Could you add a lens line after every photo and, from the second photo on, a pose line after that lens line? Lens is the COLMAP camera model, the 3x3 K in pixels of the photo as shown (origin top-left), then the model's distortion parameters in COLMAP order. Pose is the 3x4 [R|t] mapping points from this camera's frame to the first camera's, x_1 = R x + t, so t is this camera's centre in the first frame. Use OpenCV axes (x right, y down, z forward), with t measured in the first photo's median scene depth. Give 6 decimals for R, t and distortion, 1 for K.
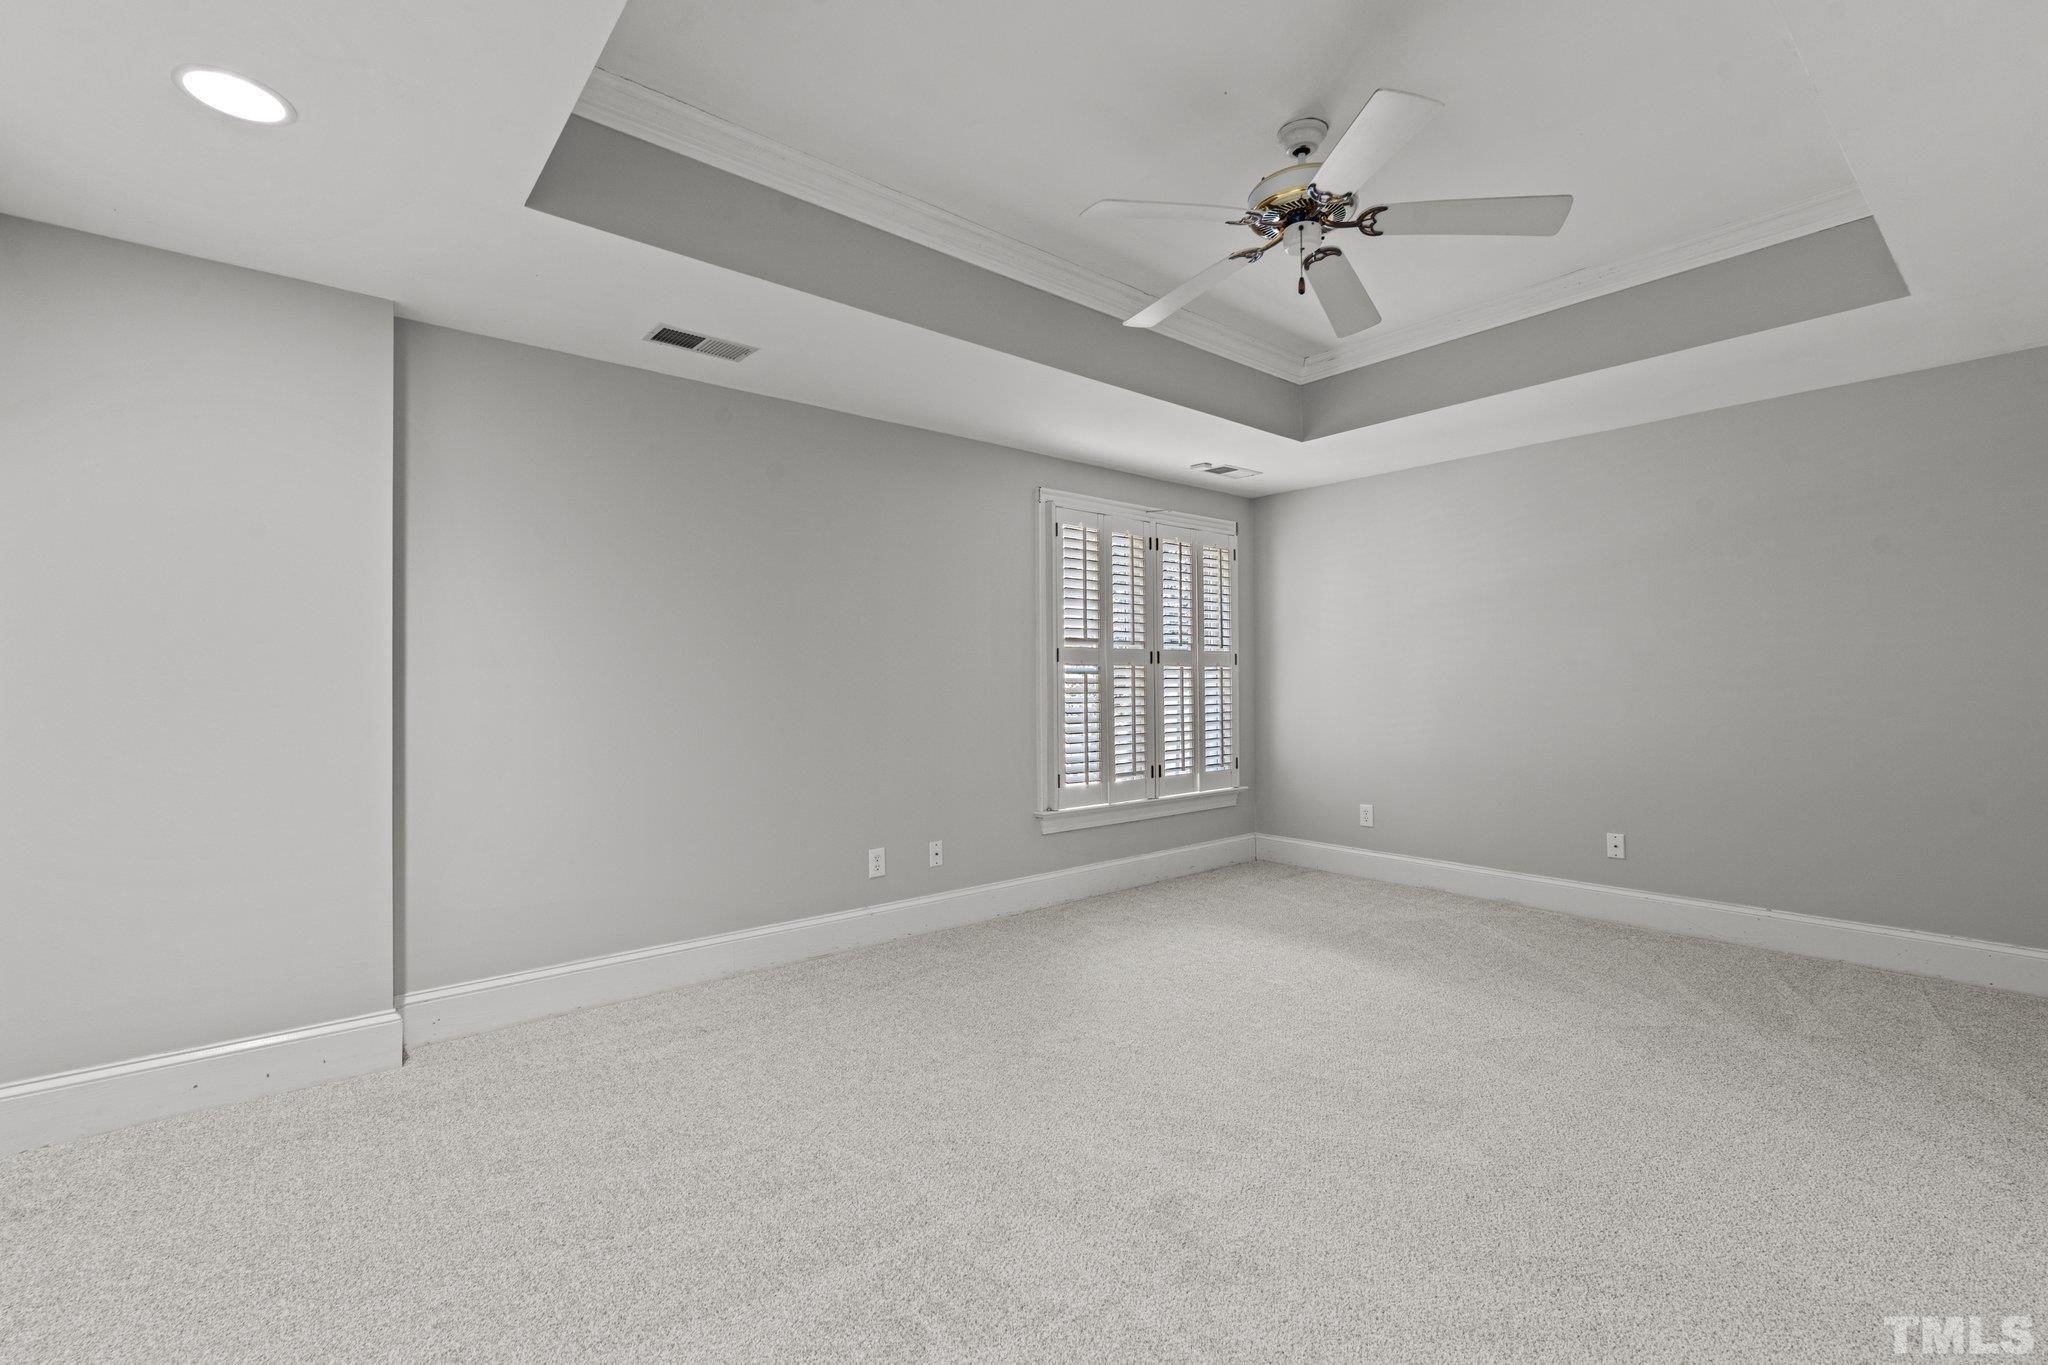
lens RADIAL K [[910.6, 0, 1028.7], [0, 910.6, 670.9], [0, 0, 1]] dist [0.000808, -0.000043]
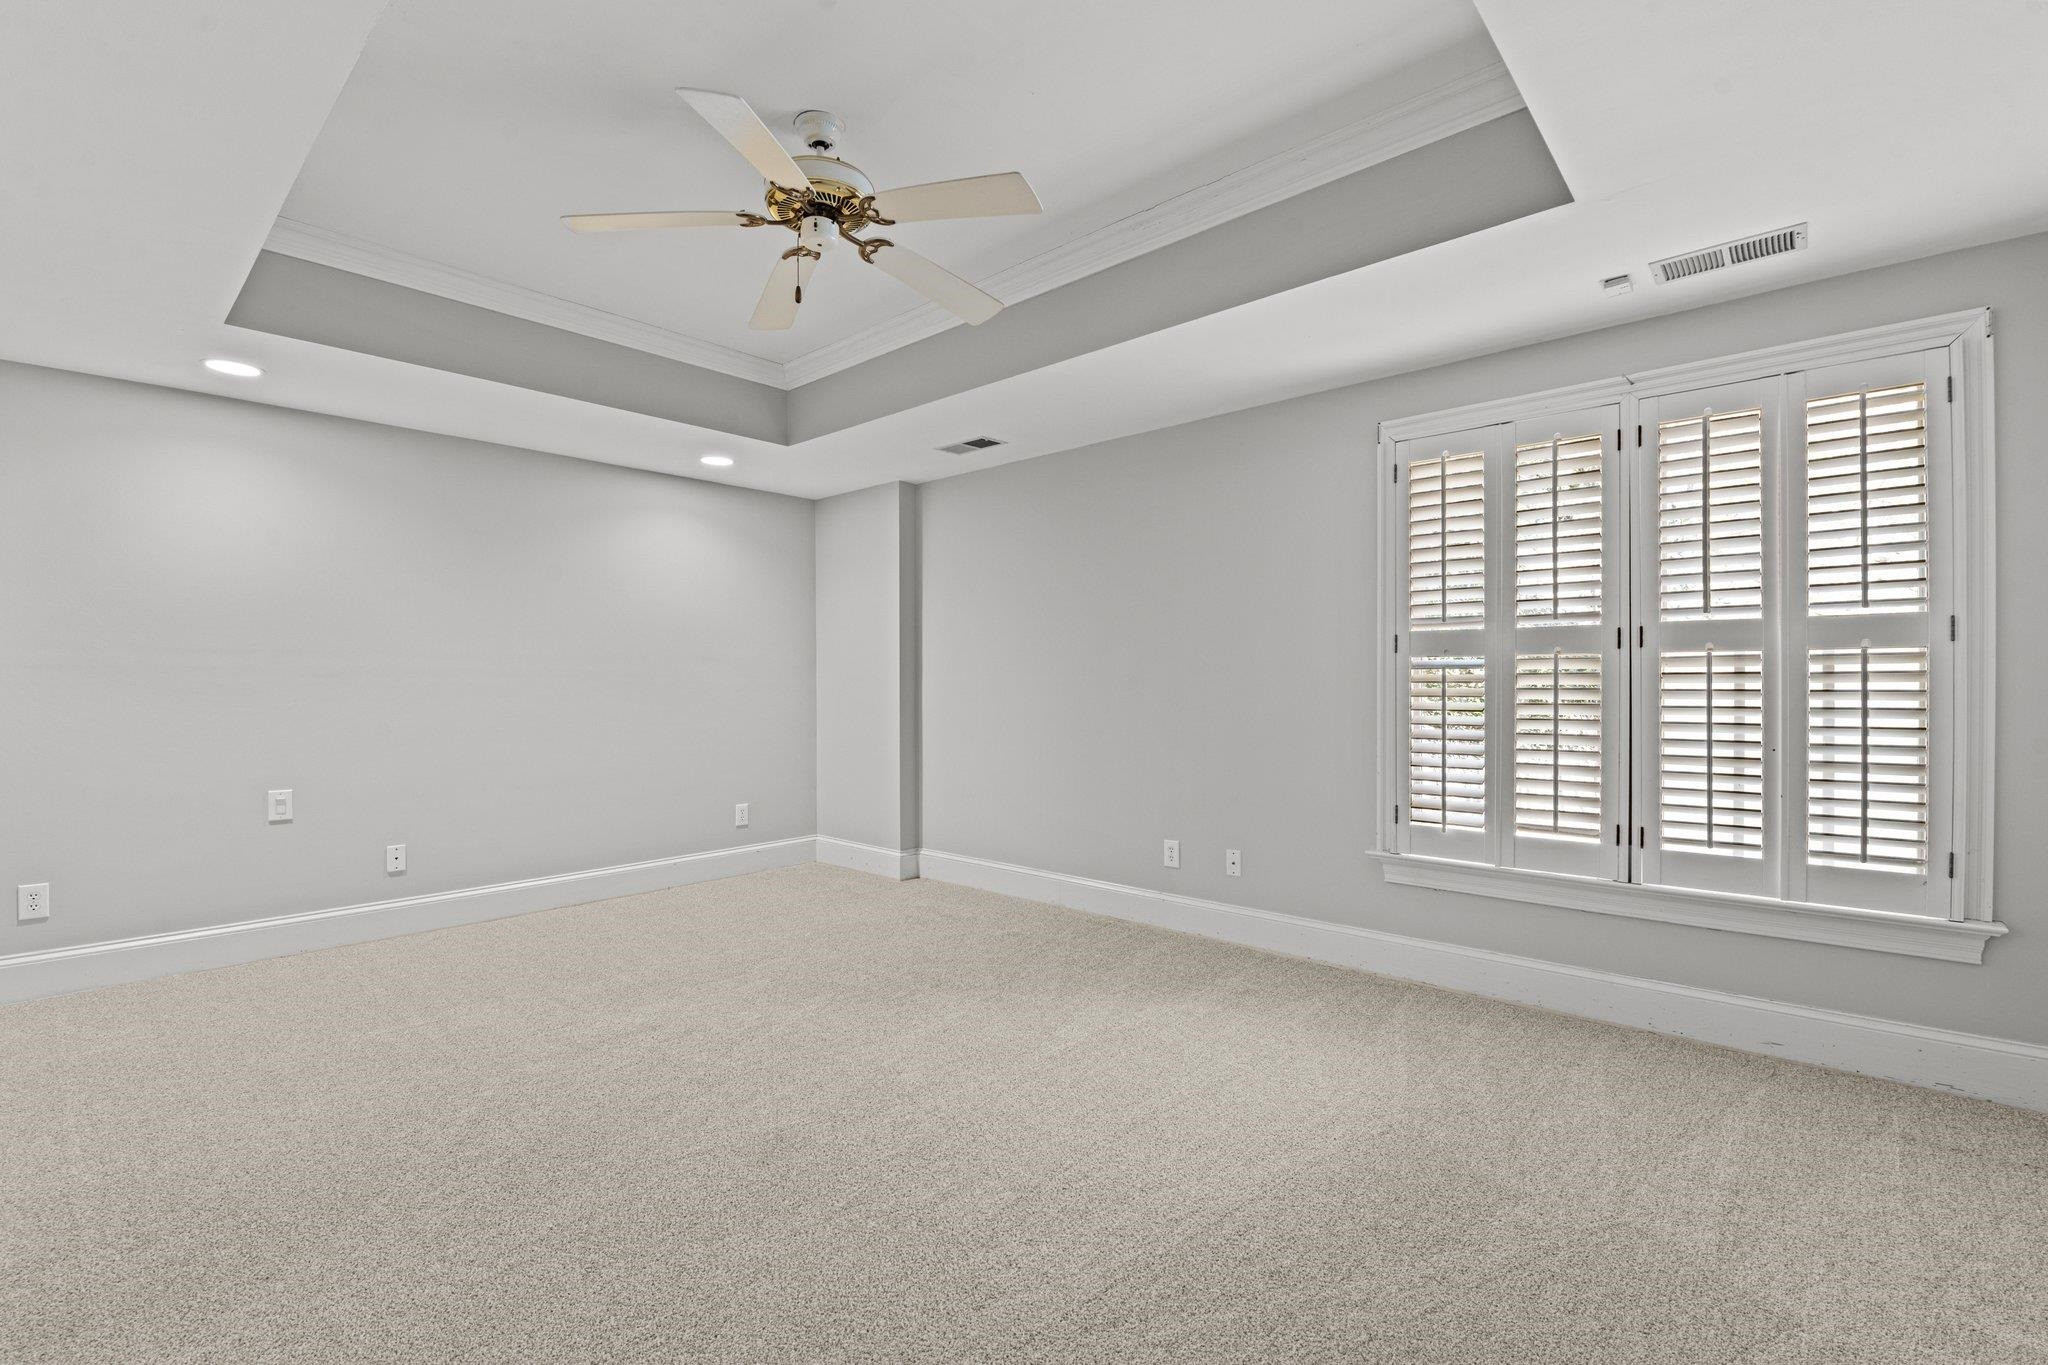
lens RADIAL K [[881.0, 0, 1024.0], [0, 881.0, 682.5], [0, 0, 1]] dist [-0.014109, 0.000017]
pose [[0.126659, 0.004475, -0.991936, 0.665098], [0.016469, 0.999843, 0.006613, 0.003871], [0.991810, -0.017174, 0.126566, 0.578389]]
